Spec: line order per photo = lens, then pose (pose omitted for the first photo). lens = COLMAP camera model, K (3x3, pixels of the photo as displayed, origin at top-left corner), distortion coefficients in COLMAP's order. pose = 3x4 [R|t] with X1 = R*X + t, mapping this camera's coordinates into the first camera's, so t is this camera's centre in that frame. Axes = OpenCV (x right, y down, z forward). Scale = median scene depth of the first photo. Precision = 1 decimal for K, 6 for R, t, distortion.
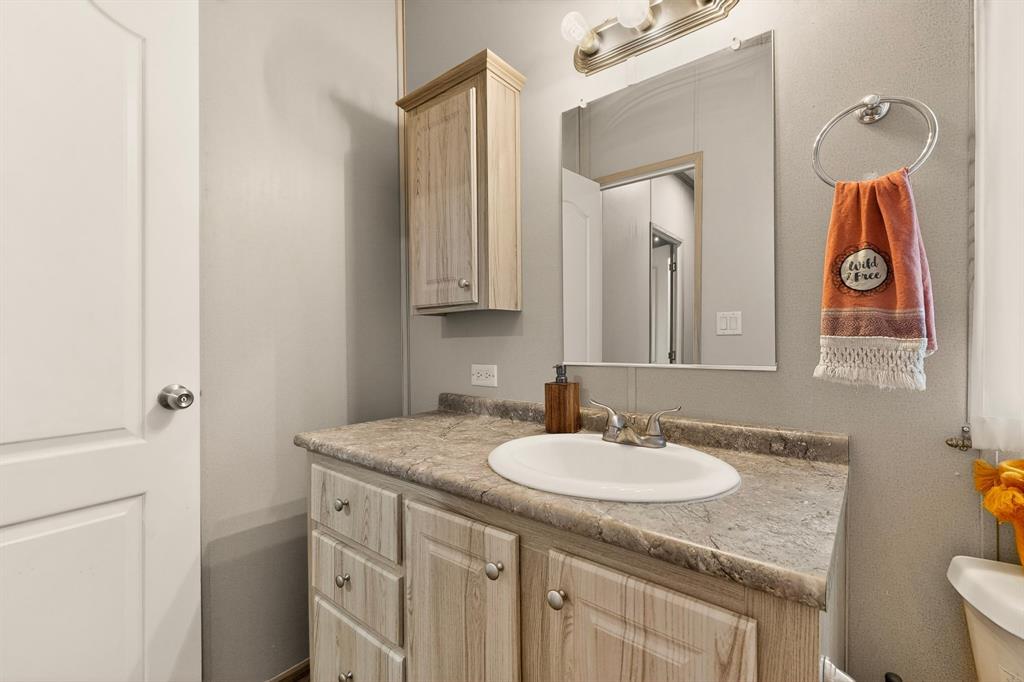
lens RADIAL K [[445.6, 0, 512.0], [0, 445.6, 341.0], [0, 0, 1]] dist [0.002616, 0.000391]
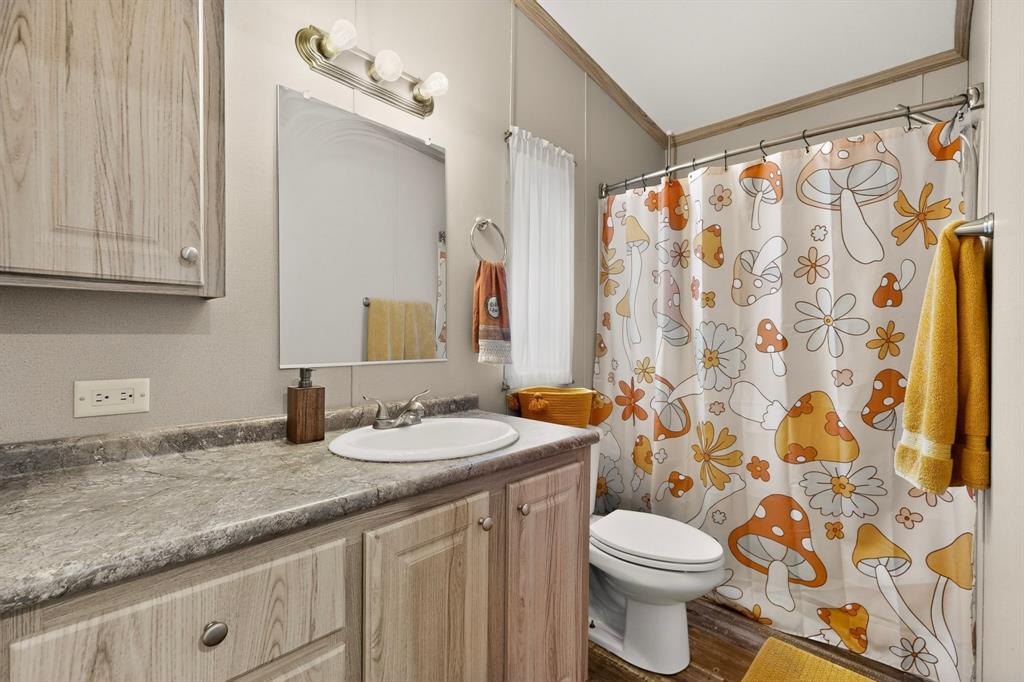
lens RADIAL K [[445.6, 0, 512.0], [0, 445.6, 341.0], [0, 0, 1]] dist [0.002616, 0.000391]
pose [[0.081712, 0.005478, 0.996641, -1.002322], [-0.002284, 0.999983, -0.005309, 0.002201], [-0.996653, -0.001843, 0.081723, 0.636411]]
